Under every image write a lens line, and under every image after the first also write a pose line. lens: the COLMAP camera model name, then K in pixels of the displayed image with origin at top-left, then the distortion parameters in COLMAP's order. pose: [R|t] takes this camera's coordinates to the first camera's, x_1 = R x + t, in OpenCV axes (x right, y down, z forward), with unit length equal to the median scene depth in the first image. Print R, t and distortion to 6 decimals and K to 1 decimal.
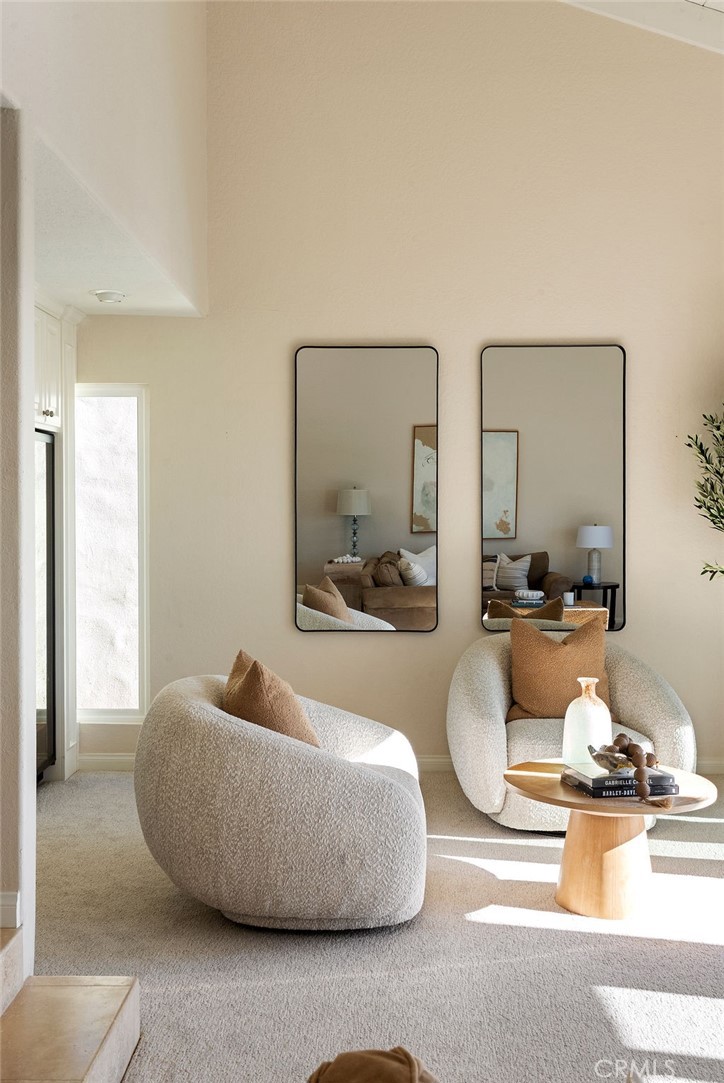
lens RADIAL K [[1114.9, 0, 361.7], [0, 1114.9, 513.4], [0, 0, 1]] dist [0.015927, 0.015219]
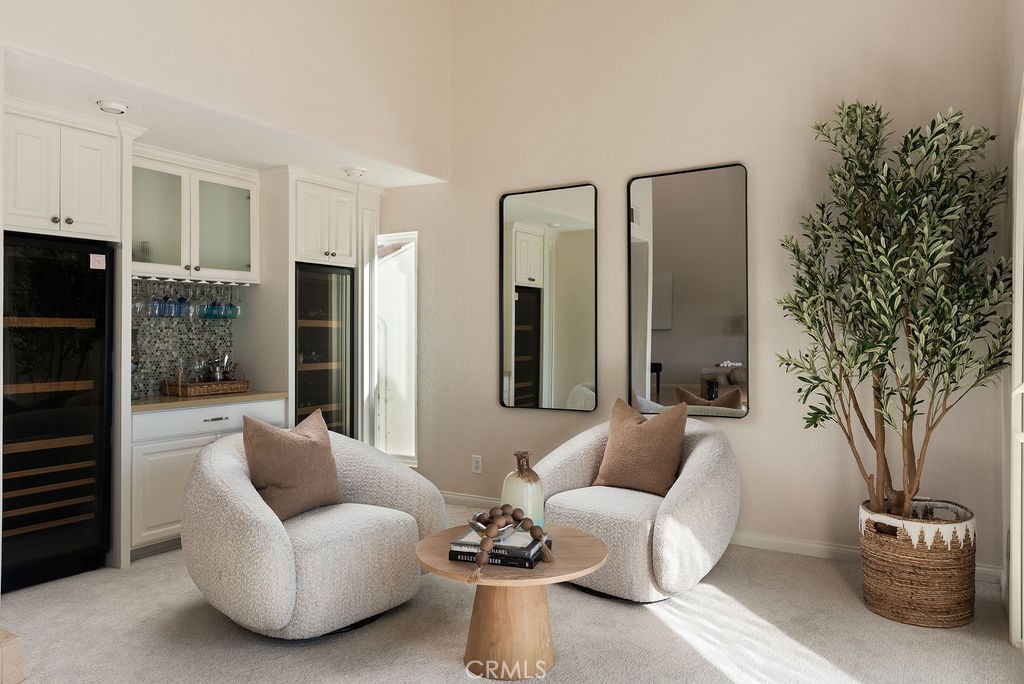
lens RADIAL K [[709.1, 0, 512.7], [0, 709.1, 326.1], [0, 0, 1]] dist [0.003437, 0.000985]
pose [[0.875691, -0.011454, -0.482736, 0.520940], [0.002056, 0.999798, -0.019993, 0.036446], [0.482868, 0.016515, 0.875537, 0.369174]]
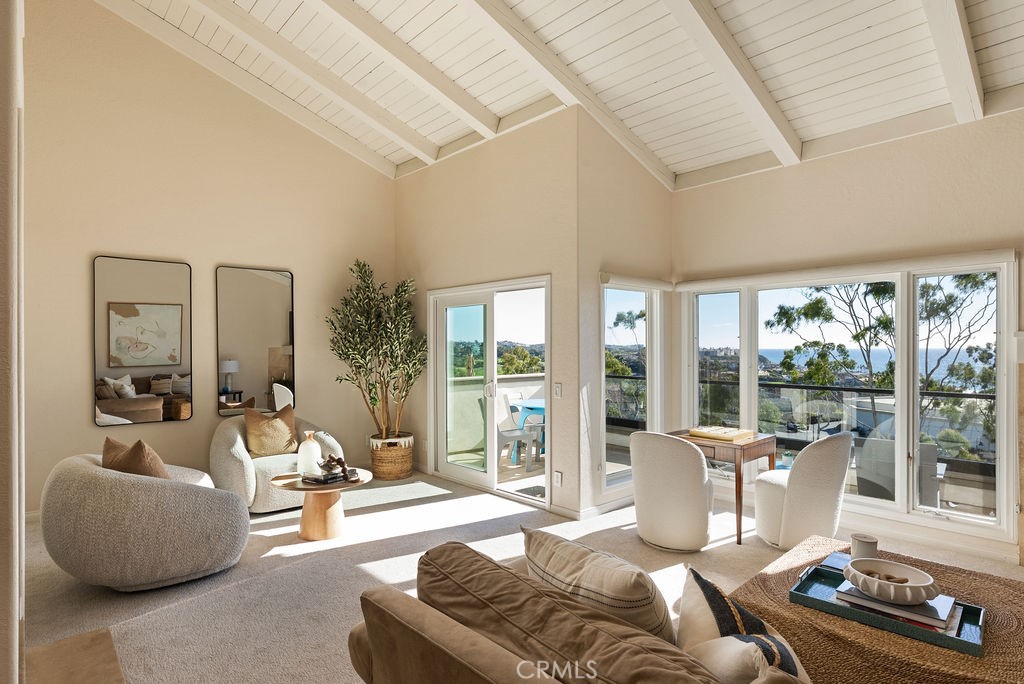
lens RADIAL K [[572.9, 0, 512.0], [0, 572.9, 342.0], [0, 0, 1]] dist [-0.002534, -0.000734]
pose [[0.718566, 0.001400, 0.695457, -0.289717], [0.011818, 0.999829, -0.014222, -0.002017], [-0.695358, 0.018438, 0.718427, -0.055483]]
